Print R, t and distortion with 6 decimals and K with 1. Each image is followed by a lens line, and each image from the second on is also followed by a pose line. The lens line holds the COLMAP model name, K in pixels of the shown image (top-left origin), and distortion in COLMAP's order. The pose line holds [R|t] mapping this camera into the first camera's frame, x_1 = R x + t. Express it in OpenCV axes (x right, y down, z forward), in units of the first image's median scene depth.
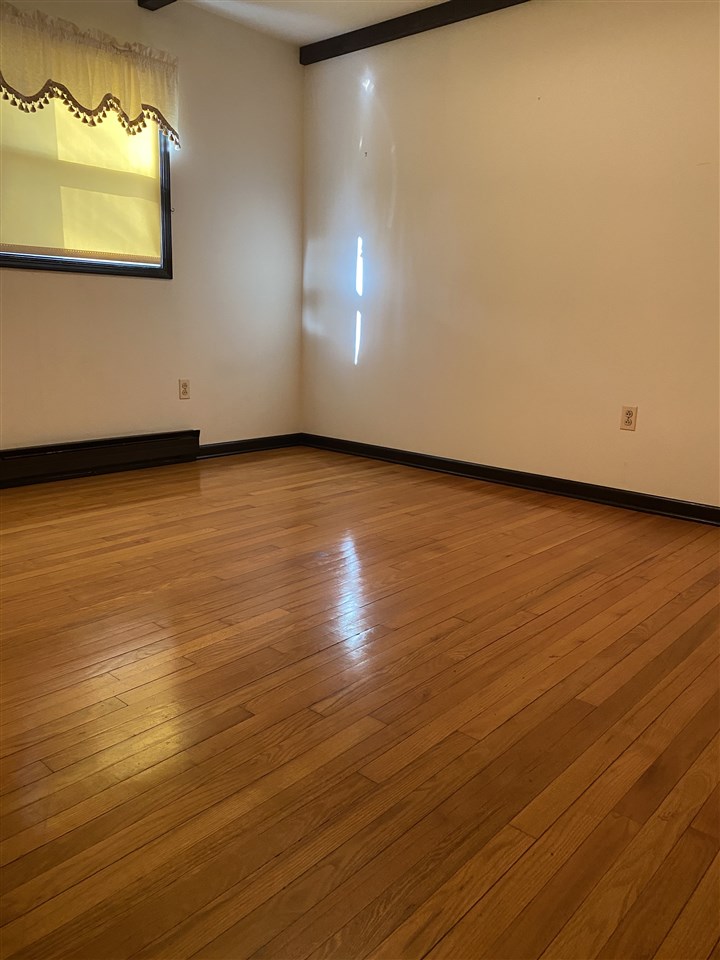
lens RADIAL K [[725.6, 0, 360.0], [0, 725.6, 480.0], [0, 0, 1]] dist [0.082560, -0.149637]
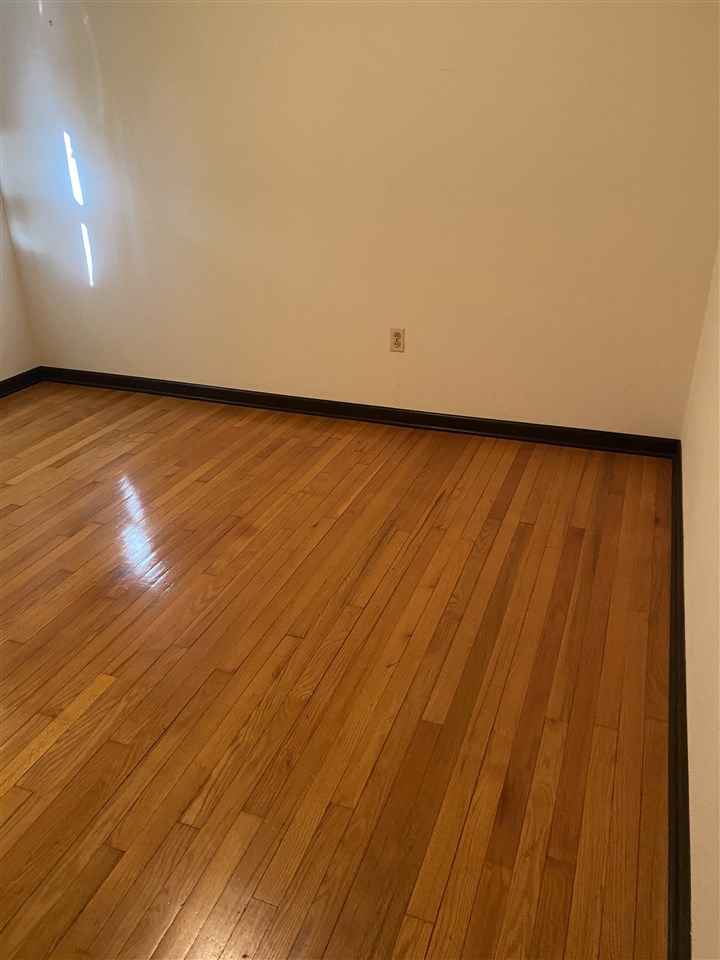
lens RADIAL K [[725.6, 0, 360.0], [0, 725.6, 480.0], [0, 0, 1]] dist [0.082560, -0.149637]
pose [[0.932403, -0.197730, 0.302534, -0.034284], [0.120854, 0.959461, 0.254614, -0.232310], [-0.340615, -0.200841, 0.918501, 0.078097]]
